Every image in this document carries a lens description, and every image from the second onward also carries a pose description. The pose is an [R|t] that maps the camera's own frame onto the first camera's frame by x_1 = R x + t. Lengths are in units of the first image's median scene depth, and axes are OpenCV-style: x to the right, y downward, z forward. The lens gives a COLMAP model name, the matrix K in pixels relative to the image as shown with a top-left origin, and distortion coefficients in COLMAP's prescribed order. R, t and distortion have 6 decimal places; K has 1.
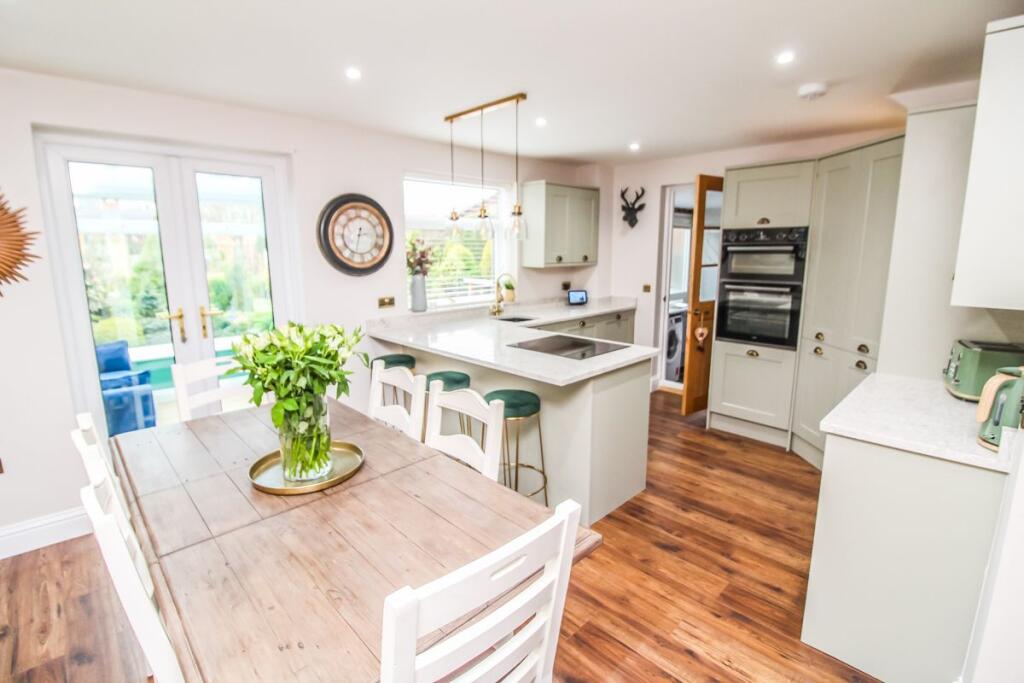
lens RADIAL K [[473.5, 0, 508.8], [0, 473.5, 330.4], [0, 0, 1]] dist [-0.001956, -0.012887]
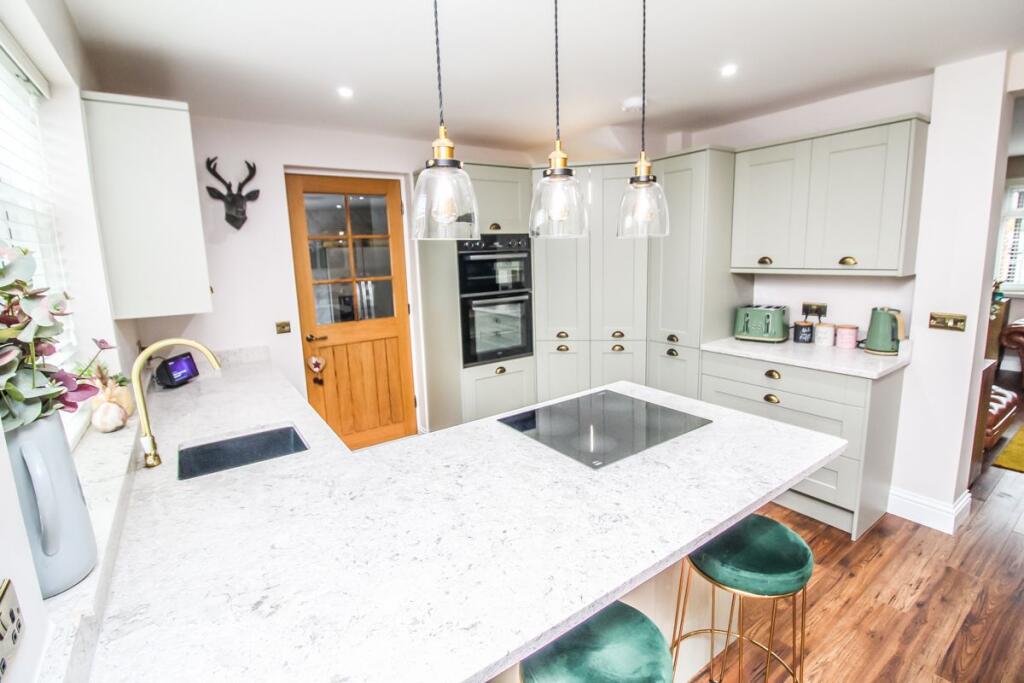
lens RADIAL K [[473.5, 0, 508.8], [0, 473.5, 330.4], [0, 0, 1]] dist [-0.001956, -0.012887]
pose [[0.157327, -0.160553, 0.974408, -0.475110], [0.200841, 0.971277, 0.127609, -0.183658], [-0.966908, 0.175625, 0.185054, 1.047799]]
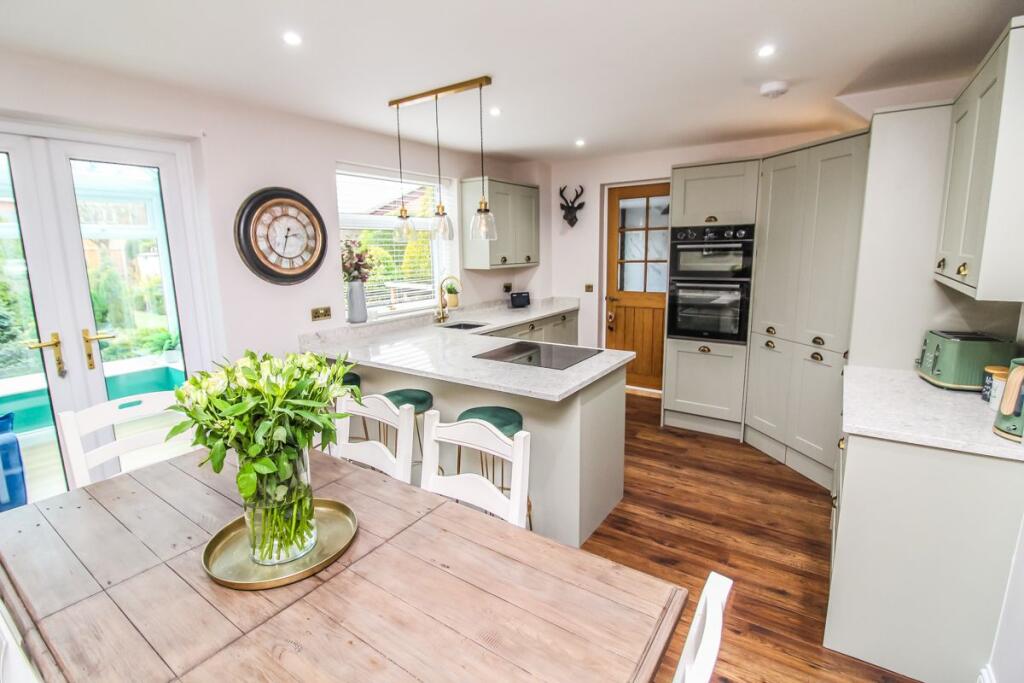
lens RADIAL K [[473.5, 0, 508.8], [0, 473.5, 330.4], [0, 0, 1]] dist [-0.001956, -0.012887]
pose [[0.980508, -0.046722, 0.190844, -0.116052], [0.046852, 0.998894, 0.003834, -0.020740], [-0.190812, 0.005182, 0.981613, 0.107056]]
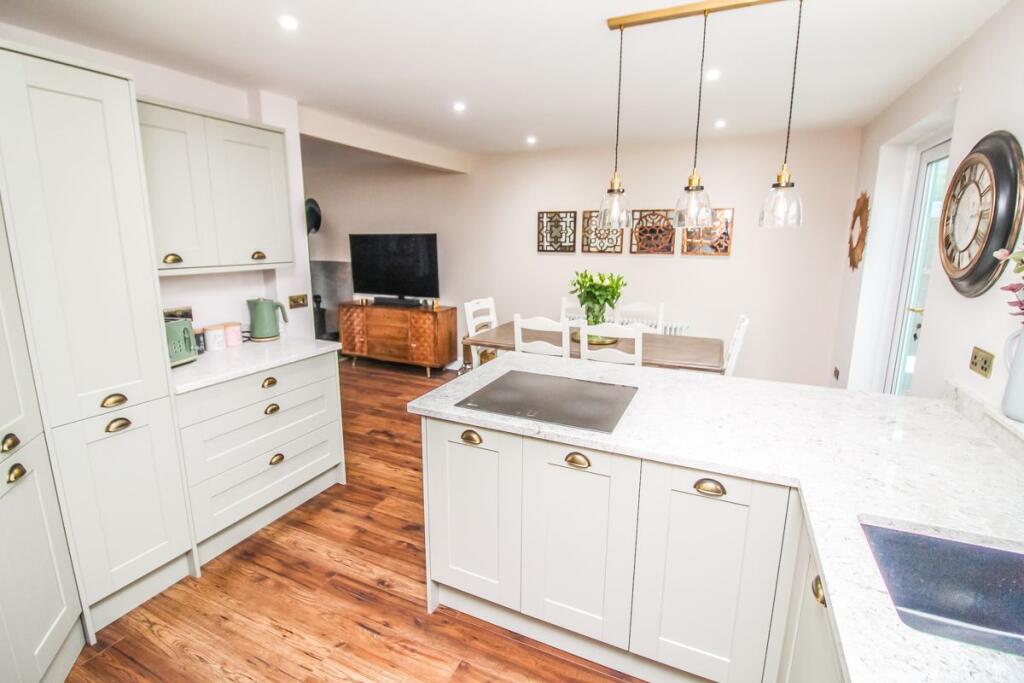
lens RADIAL K [[473.5, 0, 508.8], [0, 473.5, 330.4], [0, 0, 1]] dist [-0.001956, -0.012887]
pose [[-0.932082, 0.075023, -0.354393, 0.419990], [-0.057044, 0.935714, 0.348116, -0.281321], [0.357727, 0.344688, -0.867883, 1.597398]]
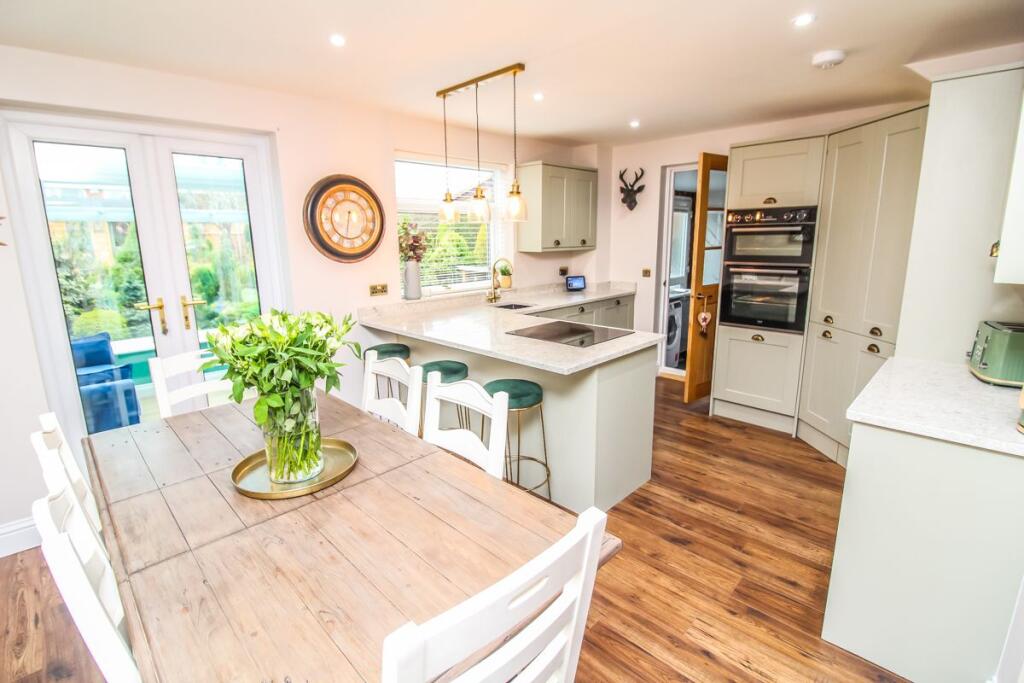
lens RADIAL K [[473.5, 0, 508.8], [0, 473.5, 330.4], [0, 0, 1]] dist [-0.001956, -0.012887]
pose [[0.999825, -0.012515, 0.013937, -0.012392], [0.012152, 0.999593, 0.025809, 0.002146], [-0.014254, -0.025636, 0.999570, 0.047357]]
